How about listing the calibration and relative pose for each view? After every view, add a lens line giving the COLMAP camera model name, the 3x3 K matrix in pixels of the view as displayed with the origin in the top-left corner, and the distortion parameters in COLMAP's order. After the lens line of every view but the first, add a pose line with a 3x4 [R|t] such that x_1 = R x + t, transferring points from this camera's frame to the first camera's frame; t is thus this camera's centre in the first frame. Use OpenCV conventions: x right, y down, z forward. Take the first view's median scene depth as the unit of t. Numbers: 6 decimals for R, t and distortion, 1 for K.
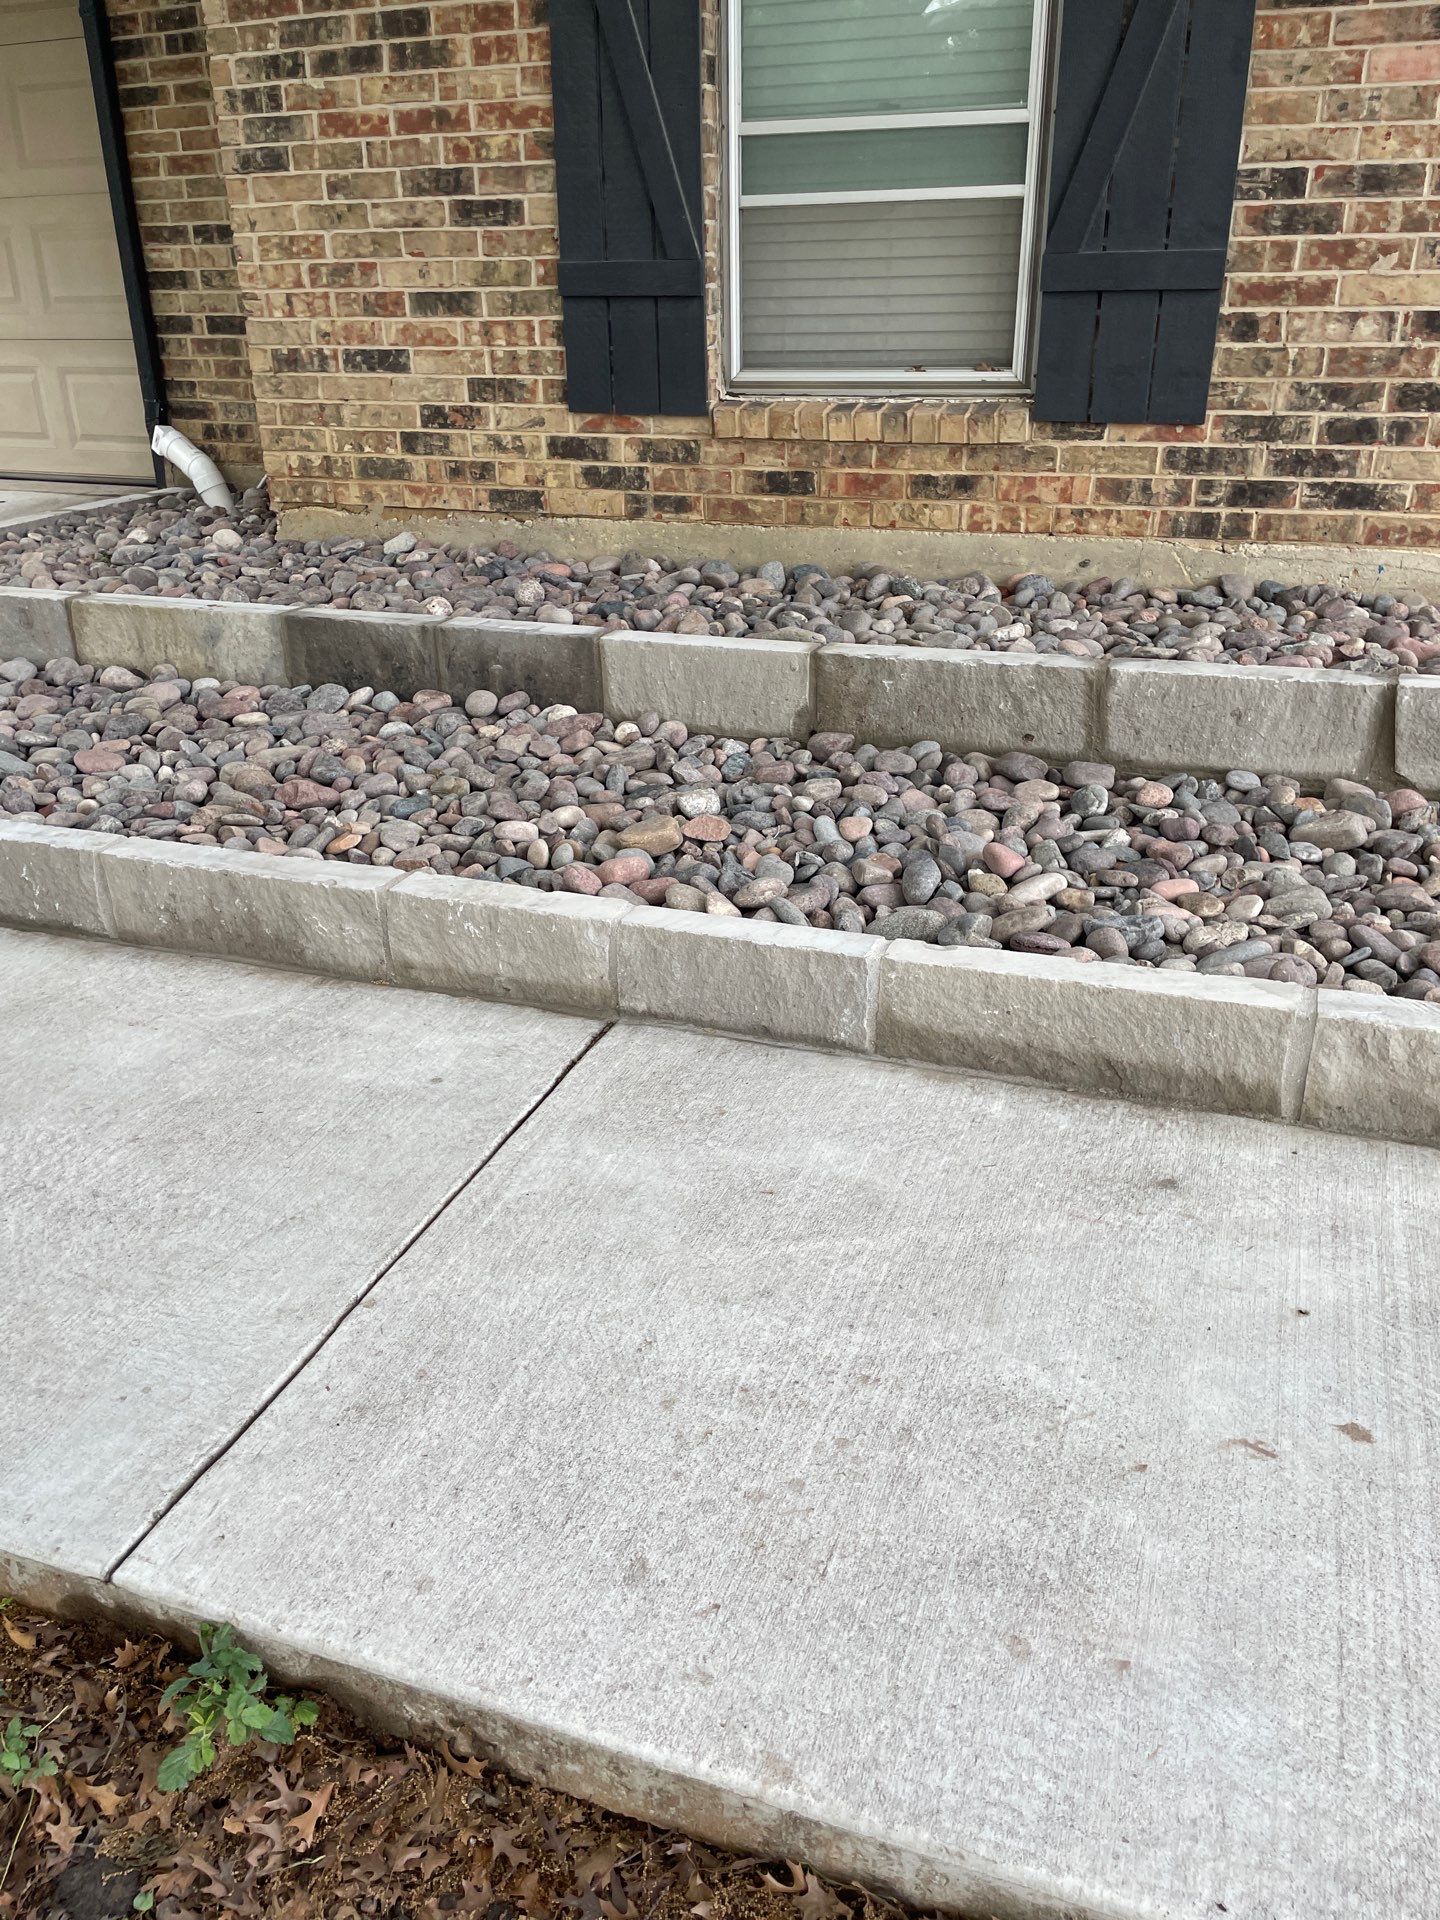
lens RADIAL K [[1440.1, 0, 713.4], [0, 1440.1, 969.8], [0, 0, 1]] dist [0.098342, -0.127545]
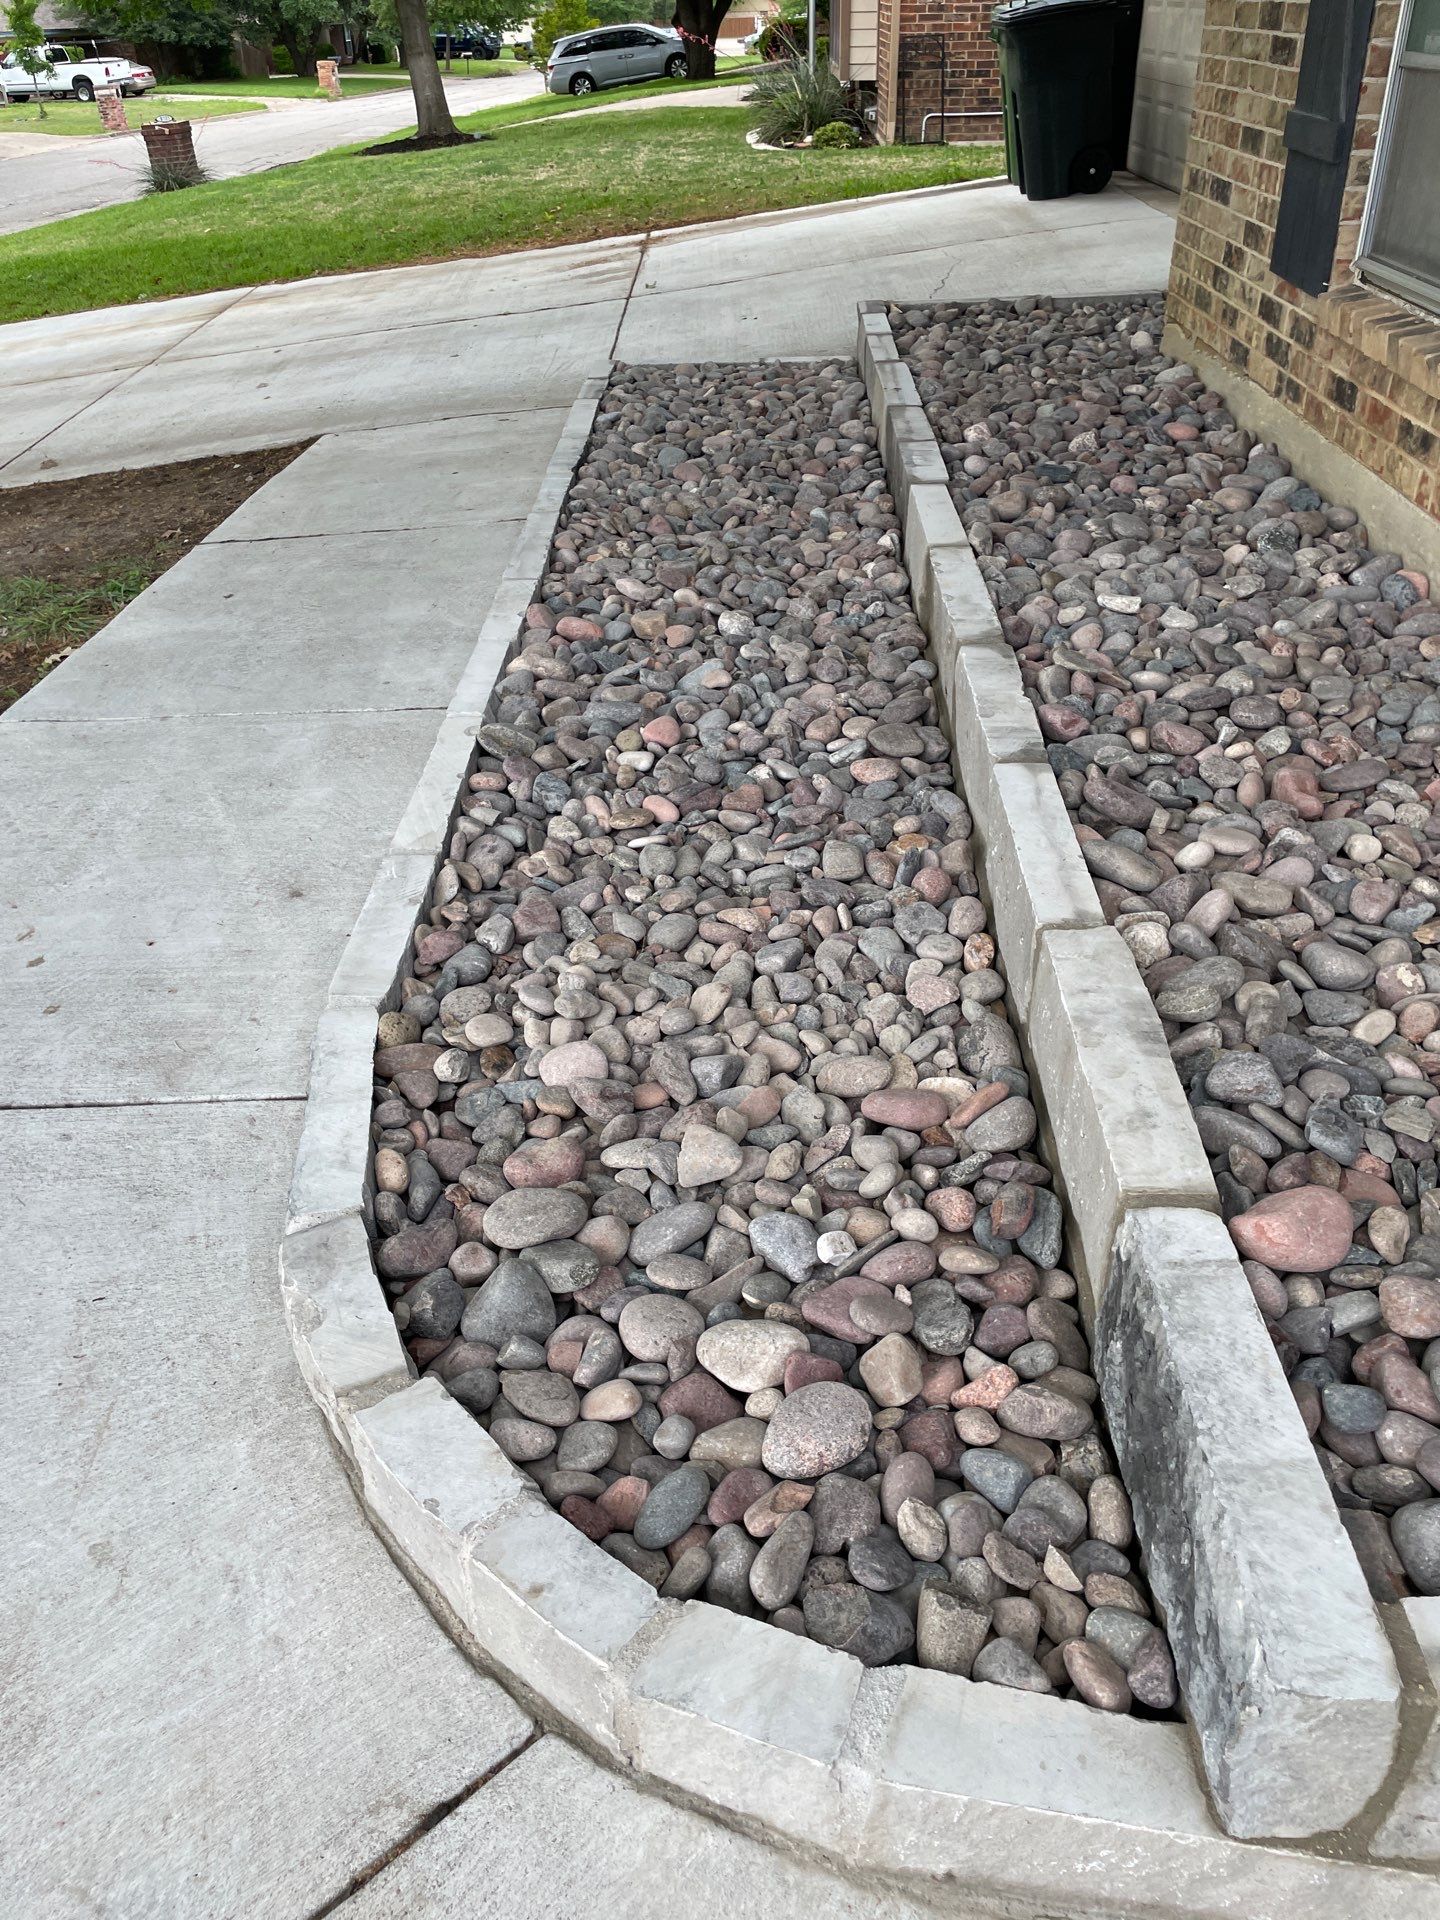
lens RADIAL K [[1440.1, 0, 748.2], [0, 1440.1, 966.6], [0, 0, 1]] dist [0.098342, -0.127545]
pose [[0.359356, 0.524557, -0.771818, 0.906994], [-0.388502, 0.836080, 0.387346, -0.293849], [0.848486, 0.160658, 0.504242, 0.370439]]
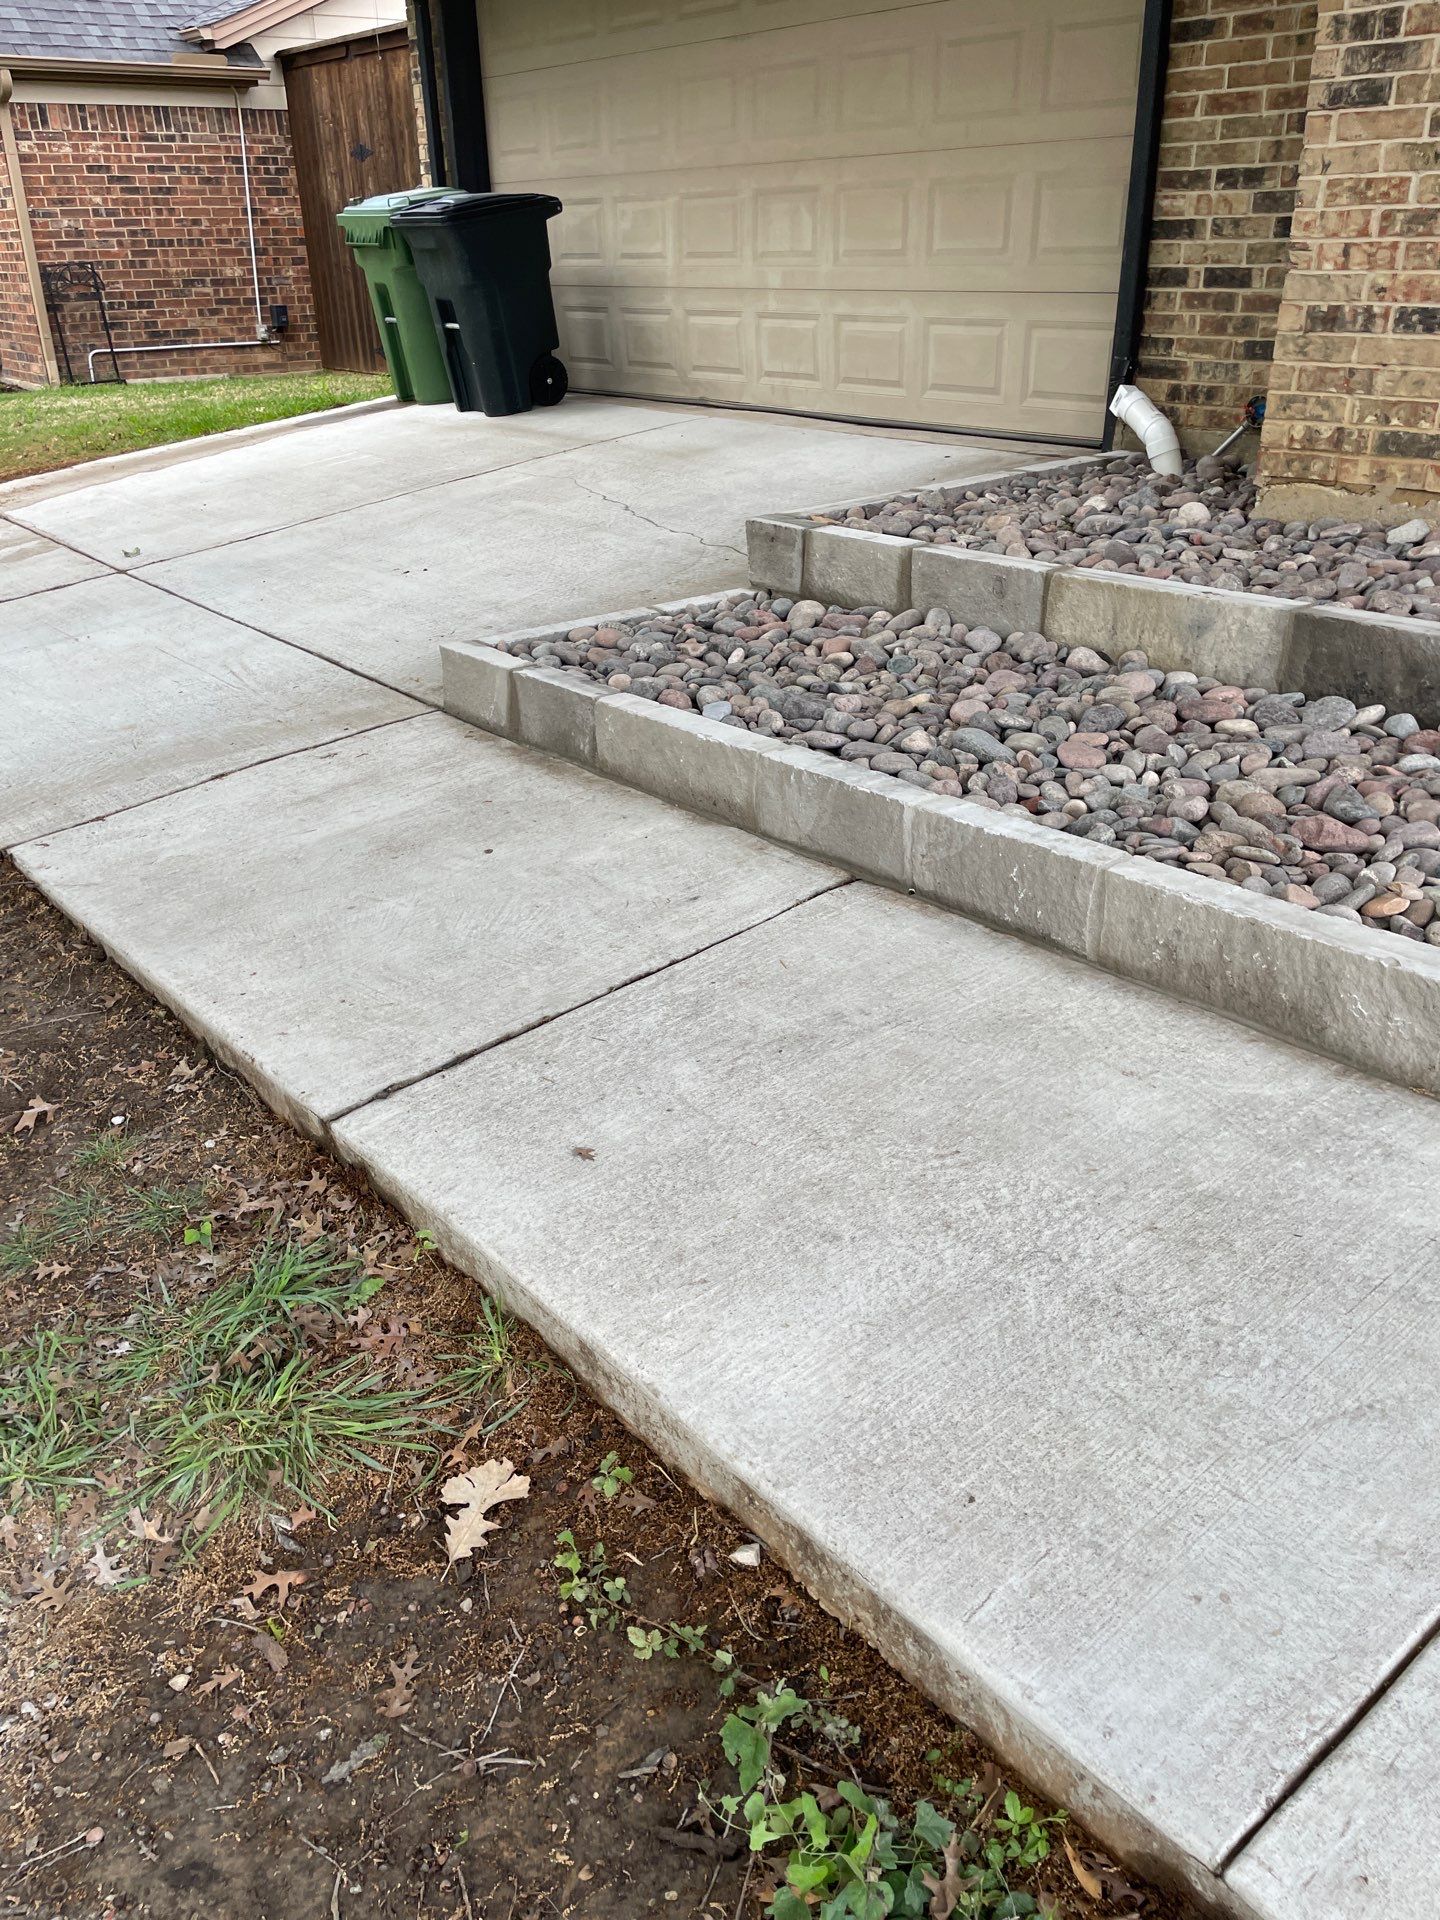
lens RADIAL K [[1440.1, 0, 732.6], [0, 1440.1, 977.4], [0, 0, 1]] dist [0.098342, -0.127545]
pose [[0.873326, 0.218001, -0.435634, -0.166622], [-0.203629, 0.975768, 0.080076, -0.030630], [0.442534, 0.018775, 0.896555, 0.062854]]
